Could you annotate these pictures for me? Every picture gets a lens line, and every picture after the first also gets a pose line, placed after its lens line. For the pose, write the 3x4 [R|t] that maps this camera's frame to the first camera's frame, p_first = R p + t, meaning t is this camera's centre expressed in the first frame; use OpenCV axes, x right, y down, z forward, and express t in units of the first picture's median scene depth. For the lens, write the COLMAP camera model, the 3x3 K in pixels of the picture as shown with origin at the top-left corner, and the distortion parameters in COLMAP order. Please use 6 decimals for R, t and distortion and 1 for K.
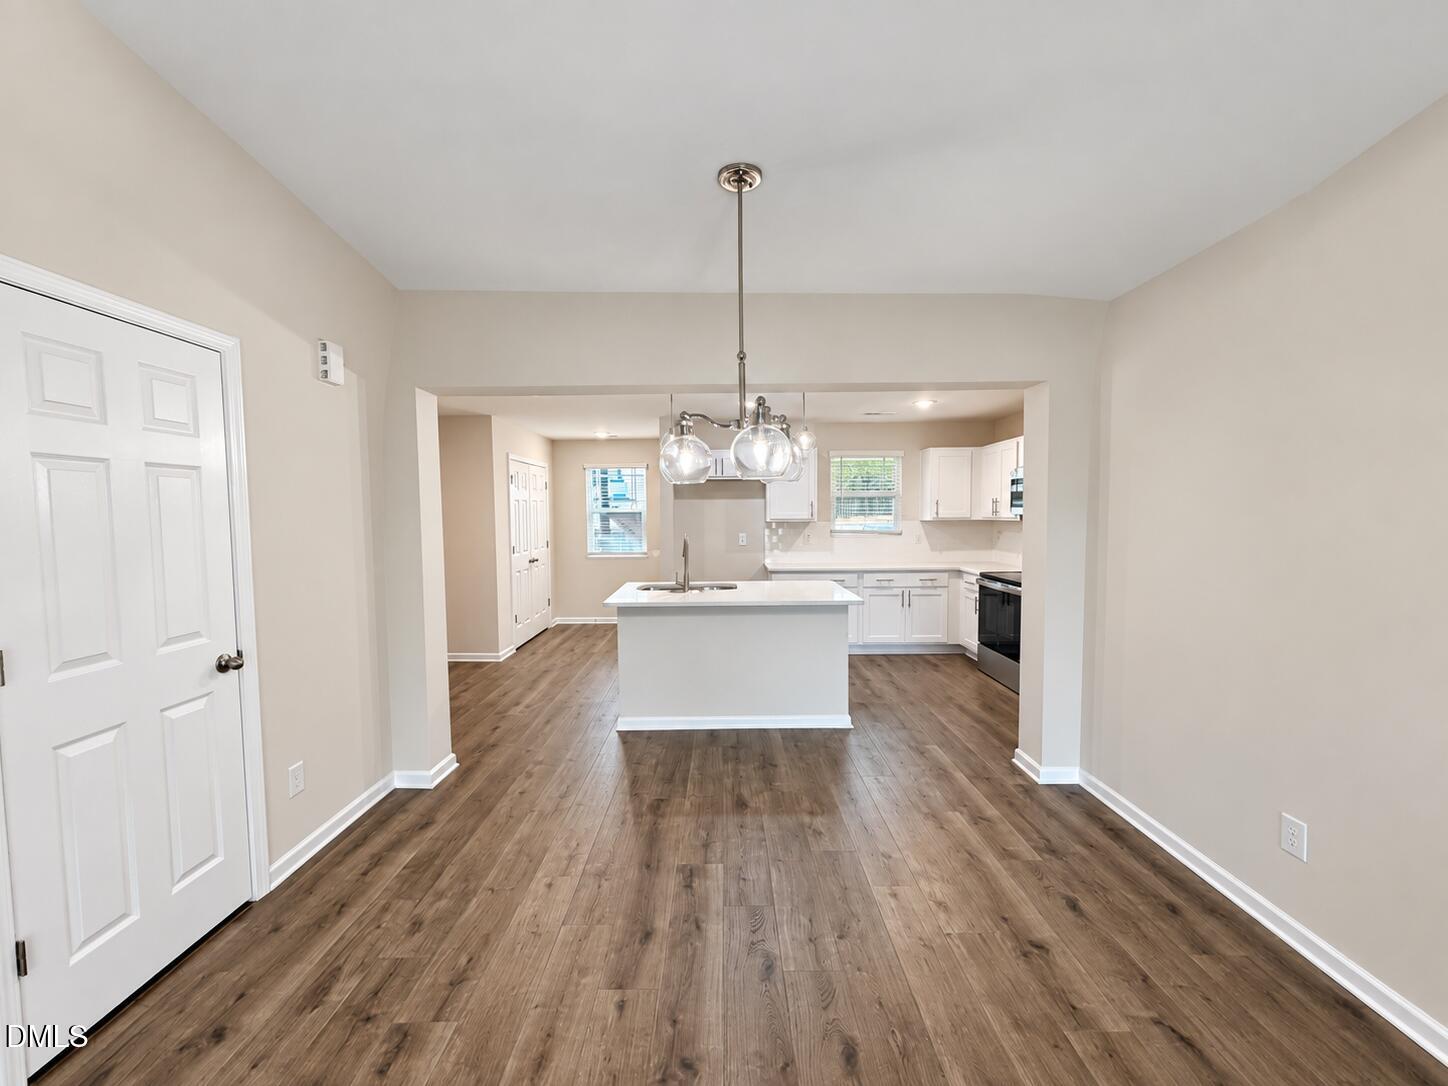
lens RADIAL K [[584.9, 0, 732.5], [0, 584.9, 546.9], [0, 0, 1]] dist [-0.000795, -0.000067]
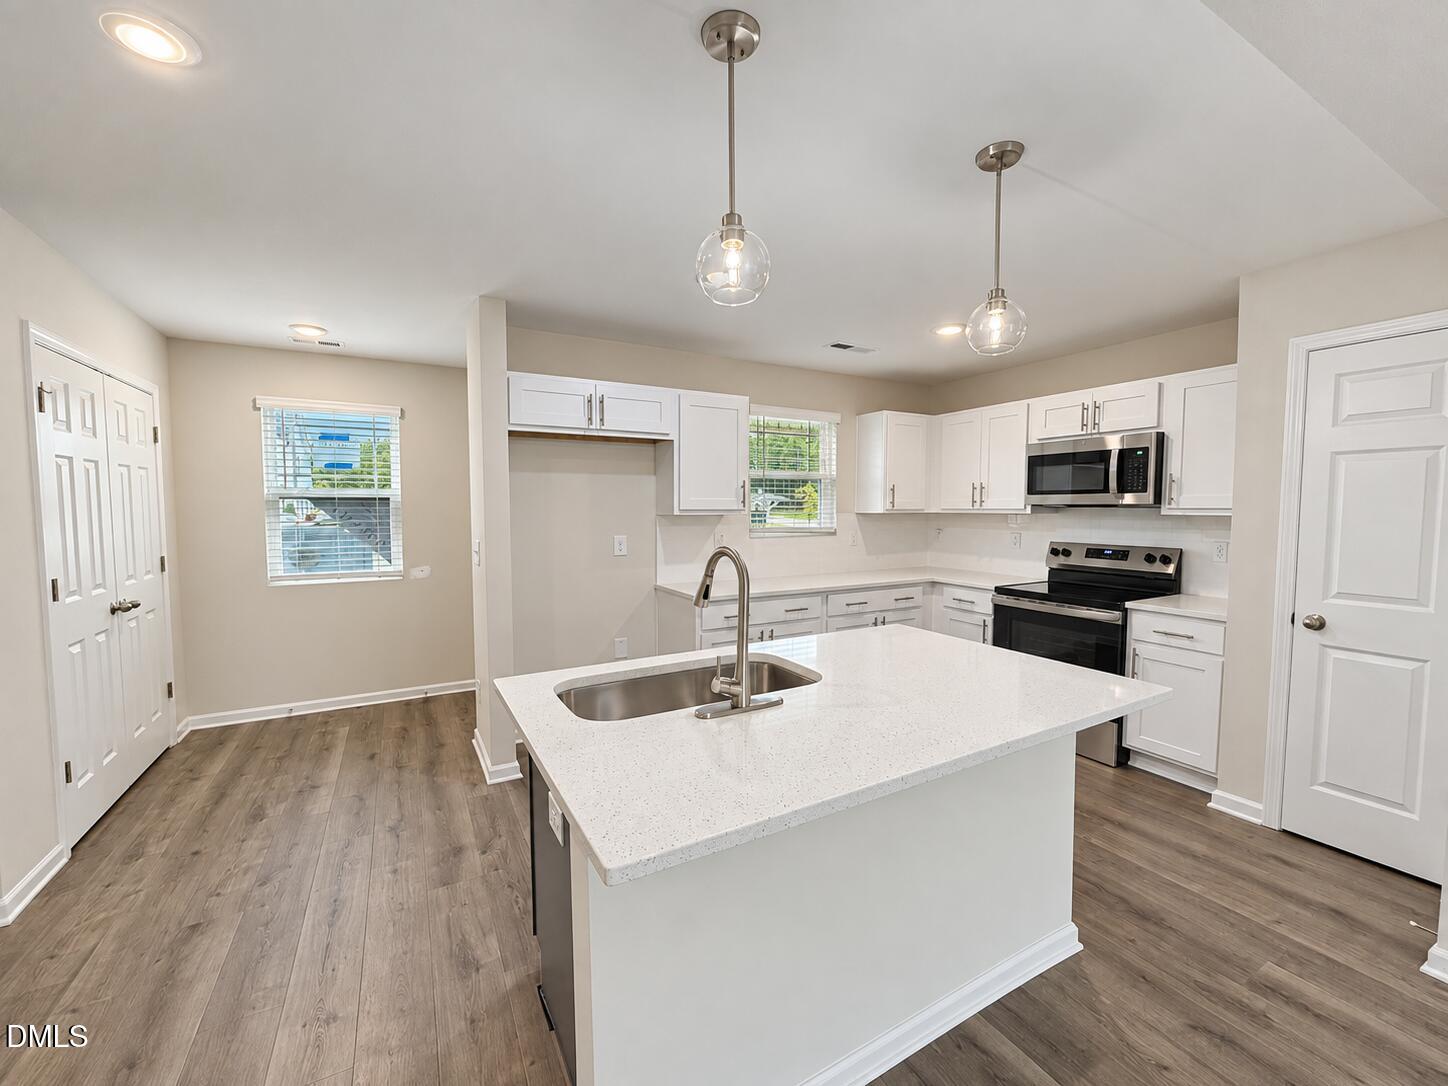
lens RADIAL K [[584.9, 0, 717.7], [0, 584.9, 545.8], [0, 0, 1]] dist [-0.000795, -0.000067]
pose [[0.881633, -0.023757, 0.471337, -0.173803], [0.021245, 0.999718, 0.010651, -0.017117], [-0.471457, 0.000624, 0.881889, 0.463615]]
